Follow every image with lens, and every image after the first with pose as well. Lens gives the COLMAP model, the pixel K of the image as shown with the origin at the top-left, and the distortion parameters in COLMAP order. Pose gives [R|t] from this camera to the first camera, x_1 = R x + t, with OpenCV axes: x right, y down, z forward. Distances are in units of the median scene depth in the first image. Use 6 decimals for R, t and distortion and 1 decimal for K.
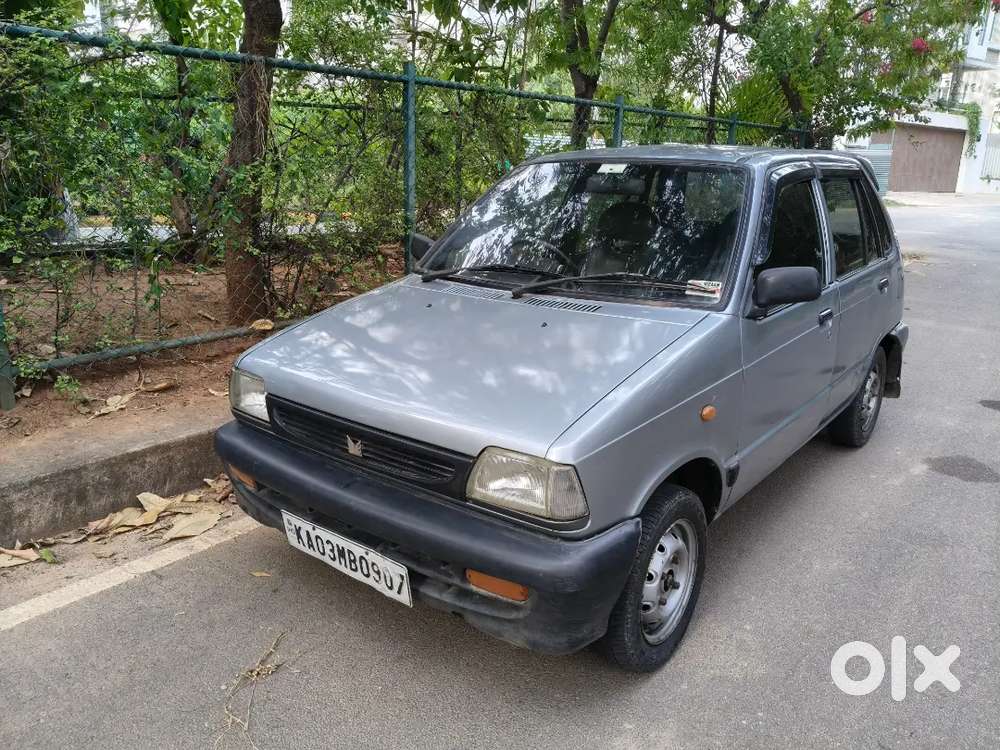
lens RADIAL K [[744.1, 0, 500.0], [0, 744.1, 375.0], [0, 0, 1]] dist [0.009888, -0.001726]
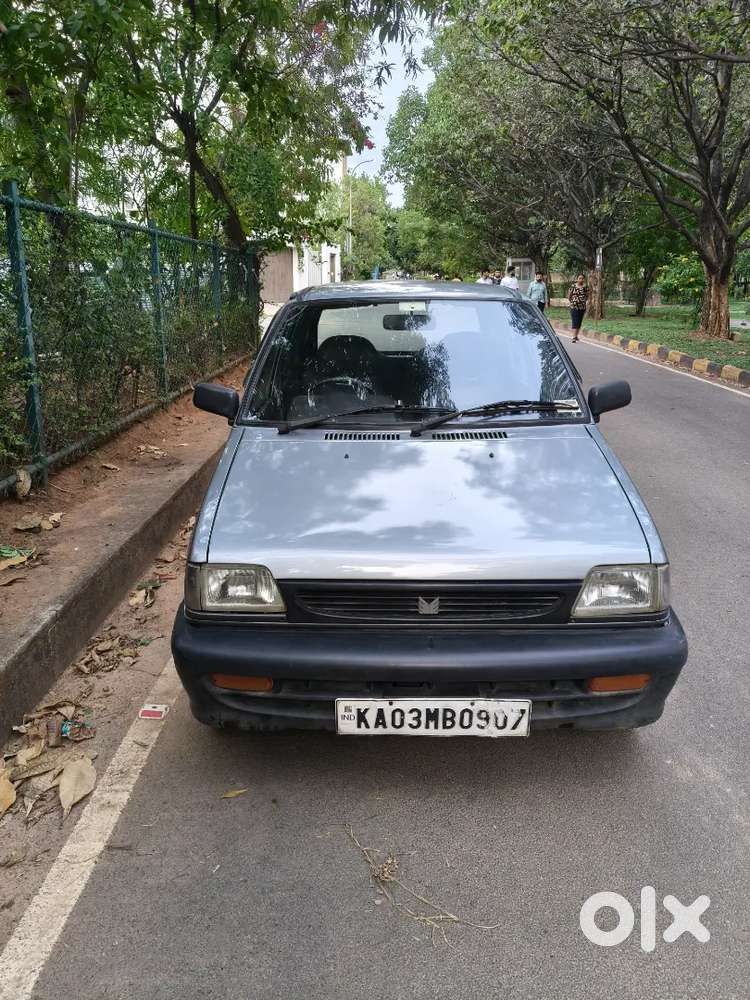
lens RADIAL K [[744.1, 0, 375.0], [0, 744.1, 500.0], [0, 0, 1]] dist [0.009888, -0.001726]
pose [[0.785719, -0.176827, 0.592771, -1.880008], [0.171504, 0.982977, 0.065898, -0.273772], [-0.594333, 0.049885, 0.802670, 0.577787]]
